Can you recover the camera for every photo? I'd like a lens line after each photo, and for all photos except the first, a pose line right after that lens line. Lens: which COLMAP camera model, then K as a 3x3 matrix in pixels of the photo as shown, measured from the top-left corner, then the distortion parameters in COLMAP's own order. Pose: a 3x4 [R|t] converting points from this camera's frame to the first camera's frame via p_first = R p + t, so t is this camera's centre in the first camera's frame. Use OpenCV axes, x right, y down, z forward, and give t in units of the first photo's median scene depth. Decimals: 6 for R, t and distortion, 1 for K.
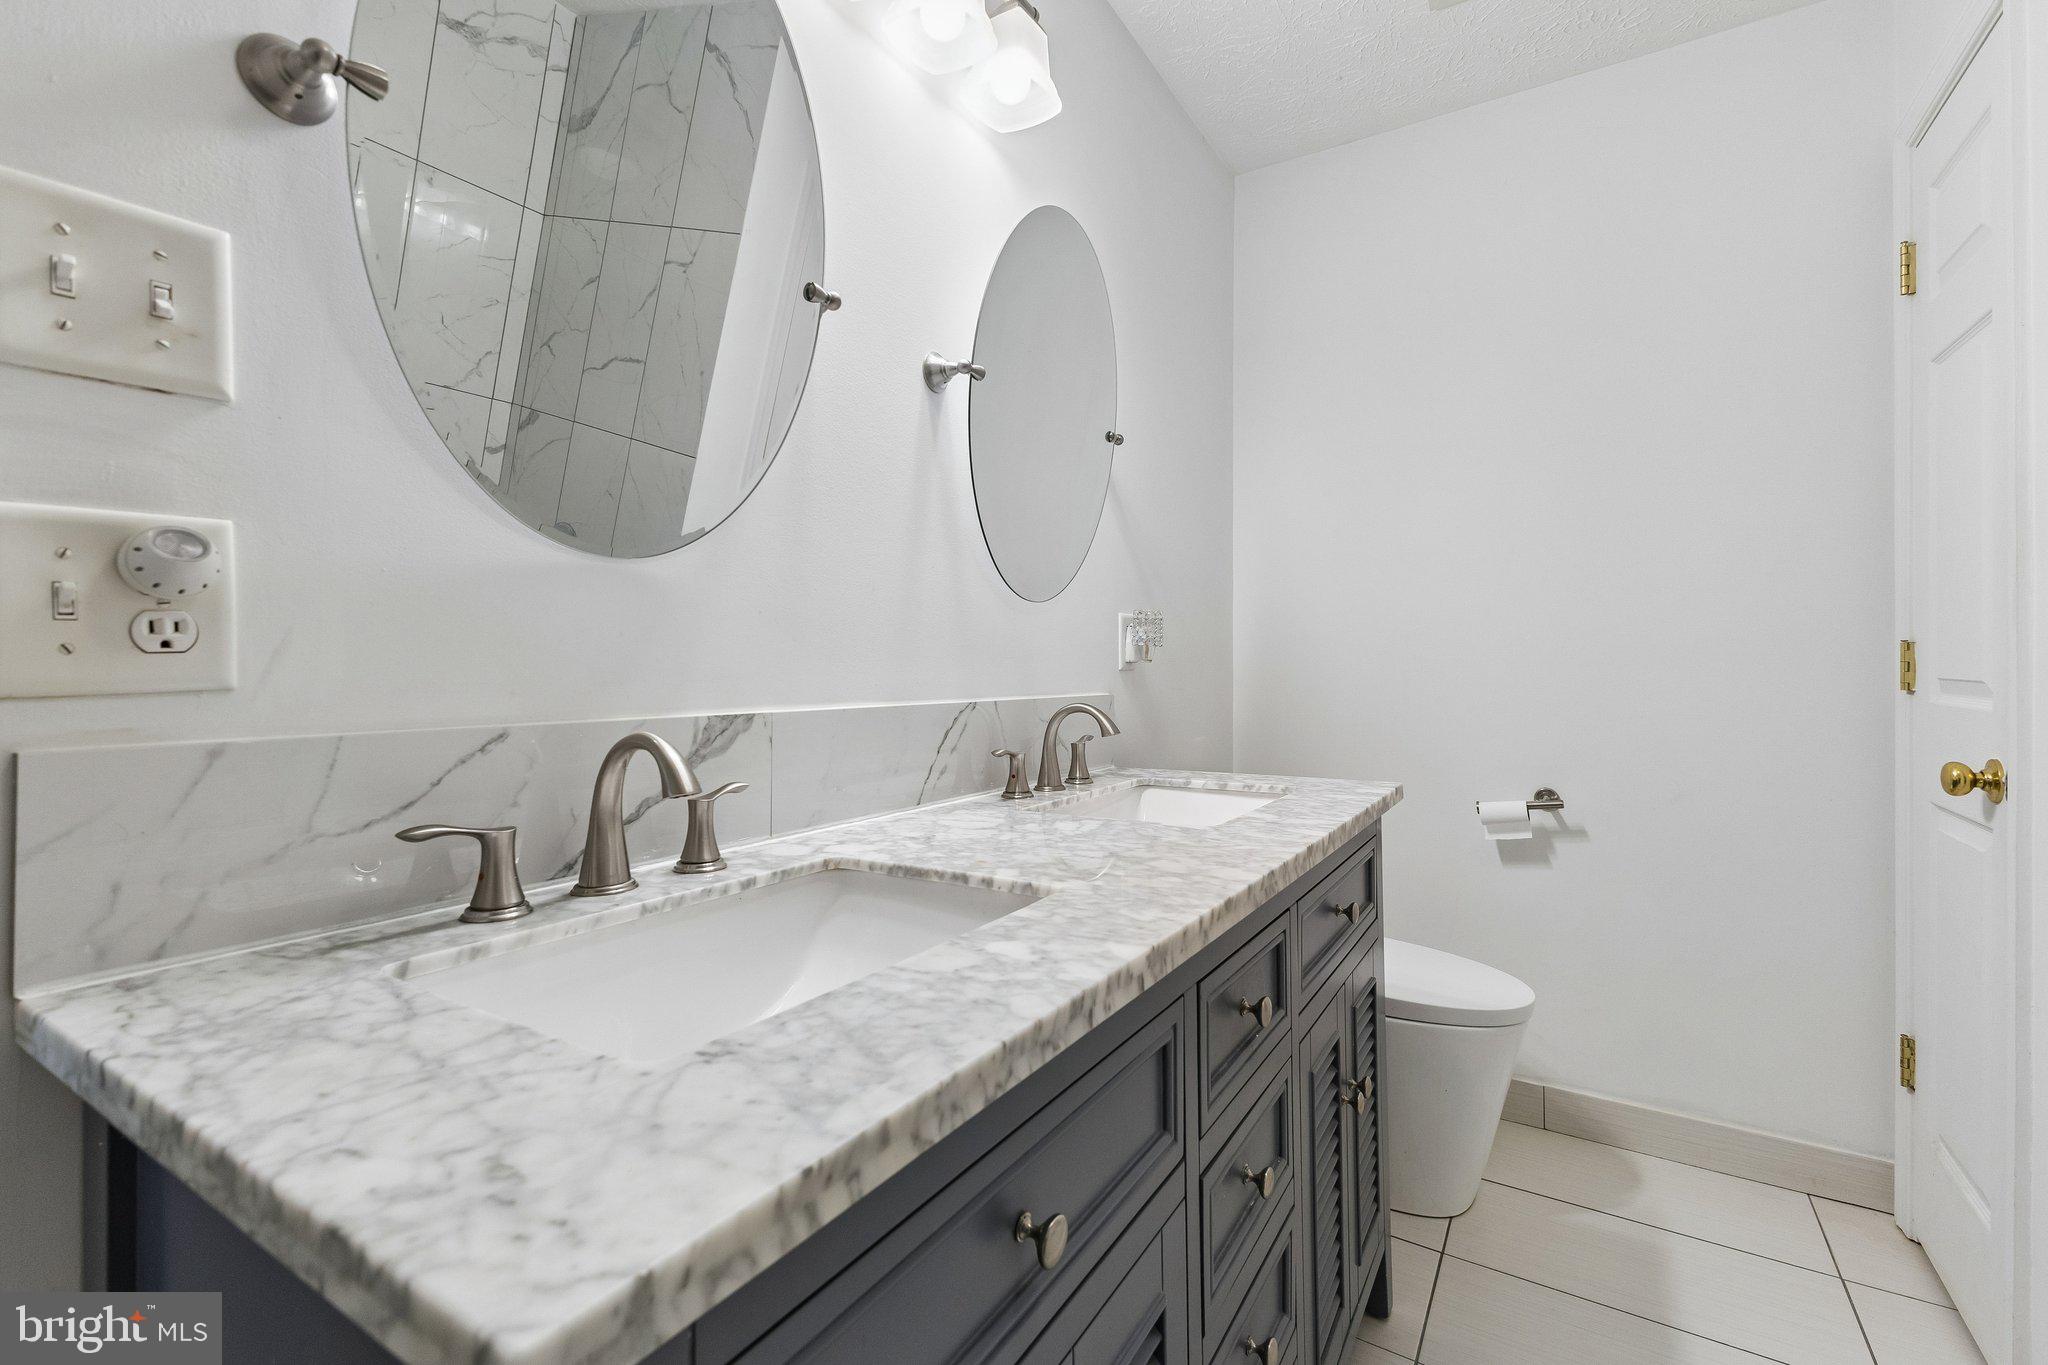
lens RADIAL K [[848.8, 0, 930.1], [0, 848.8, 666.6], [0, 0, 1]] dist [0.024119, 0.000111]
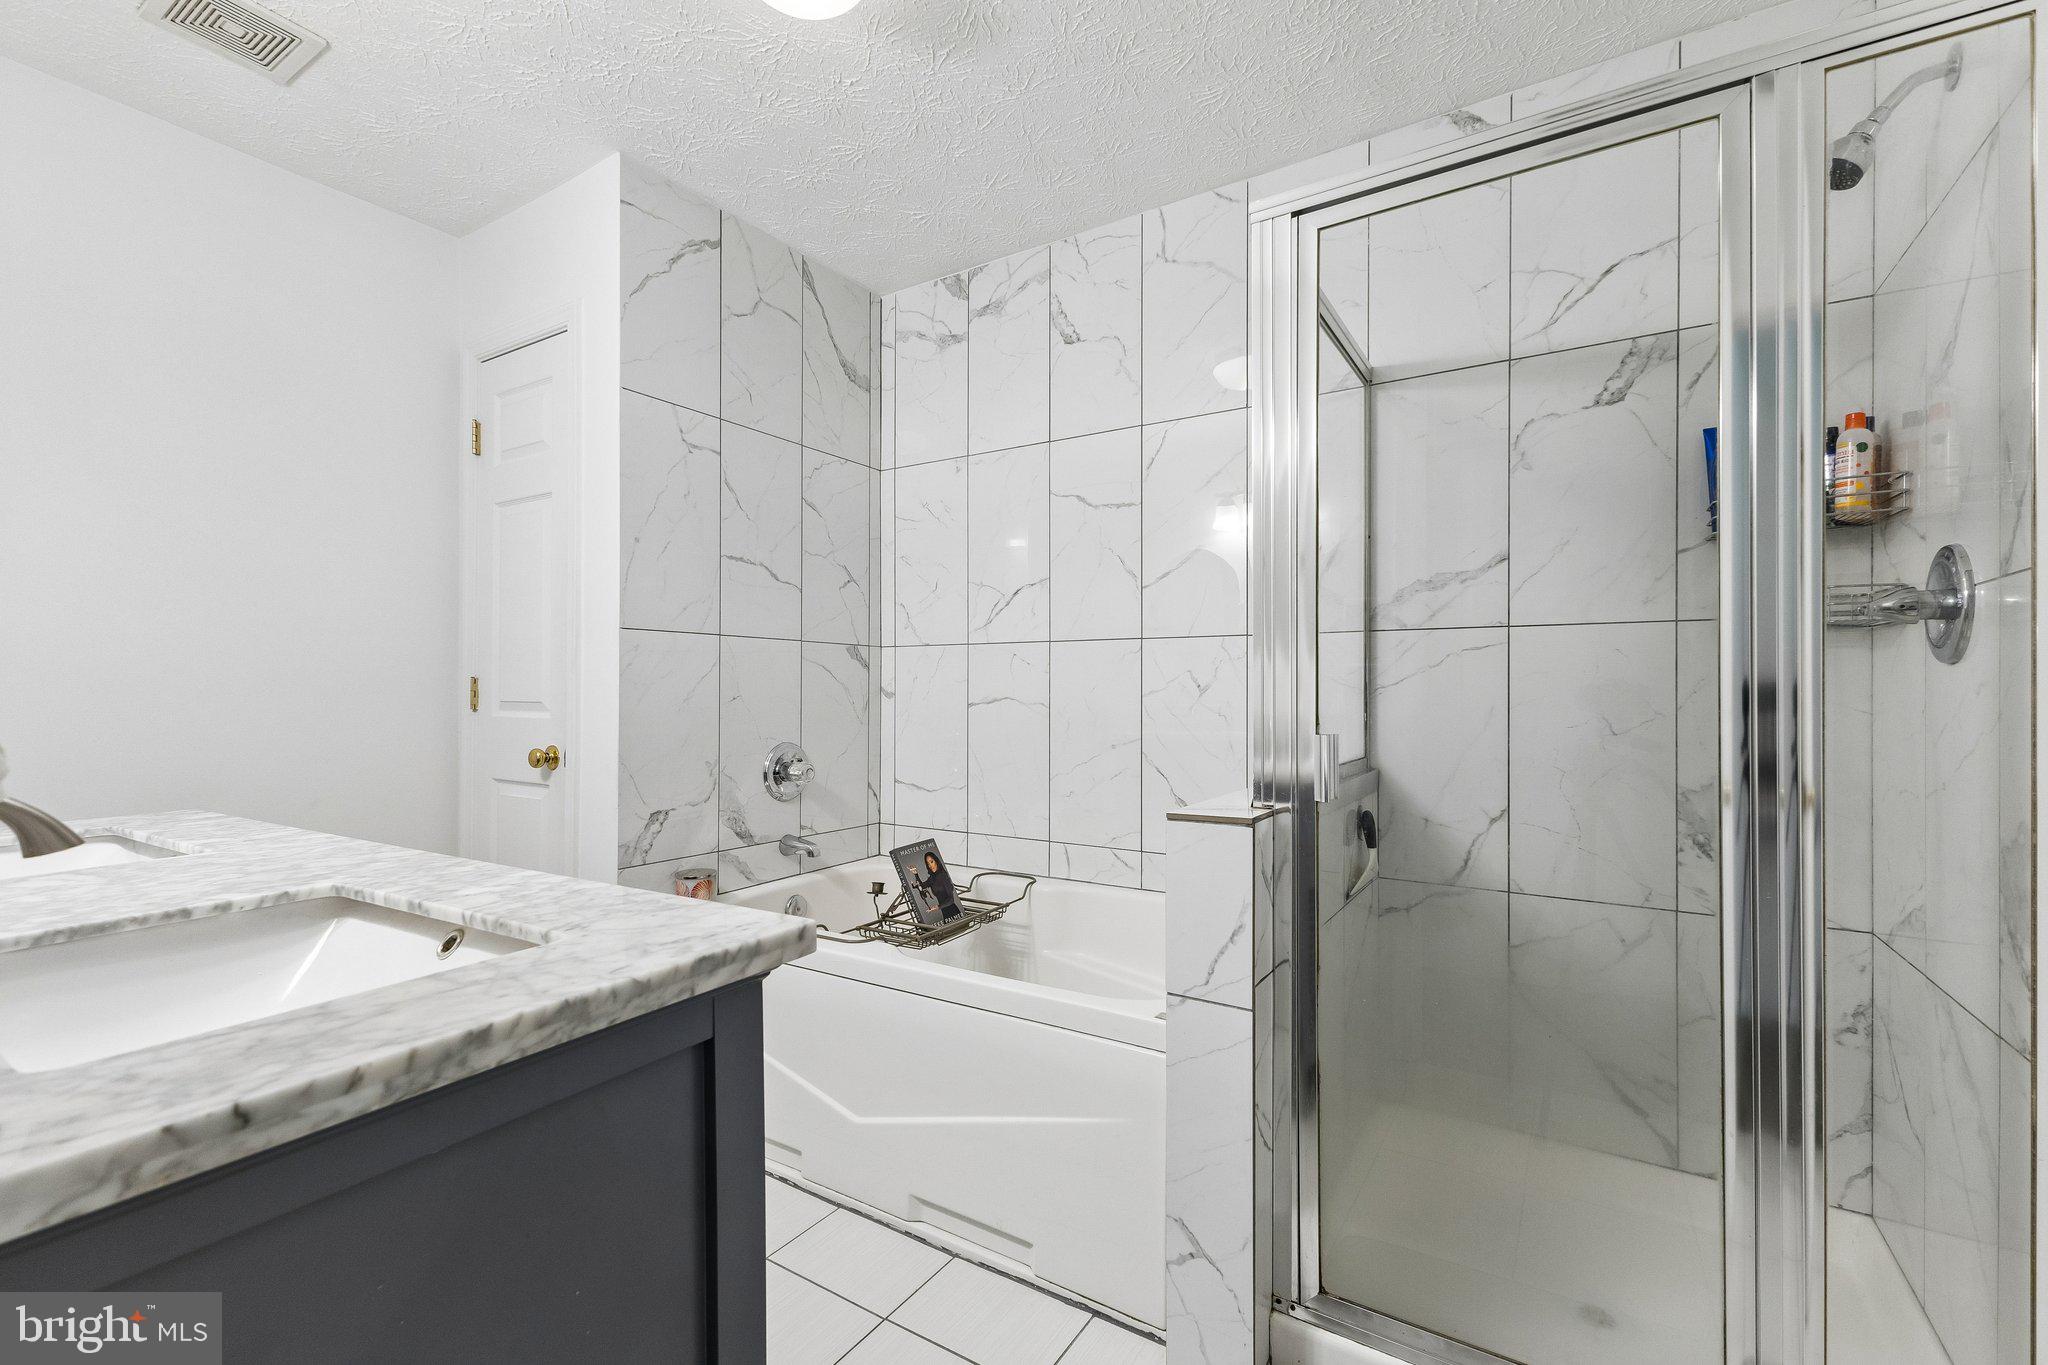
lens RADIAL K [[885.9, 0, 1015.0], [0, 885.9, 677.5], [0, 0, 1]] dist [0.010211, -0.000148]
pose [[0.001111, 0.020869, 0.999782, -1.792095], [0.004985, 0.999770, -0.020875, 0.032975], [-0.999987, 0.005007, 0.001007, 0.179040]]
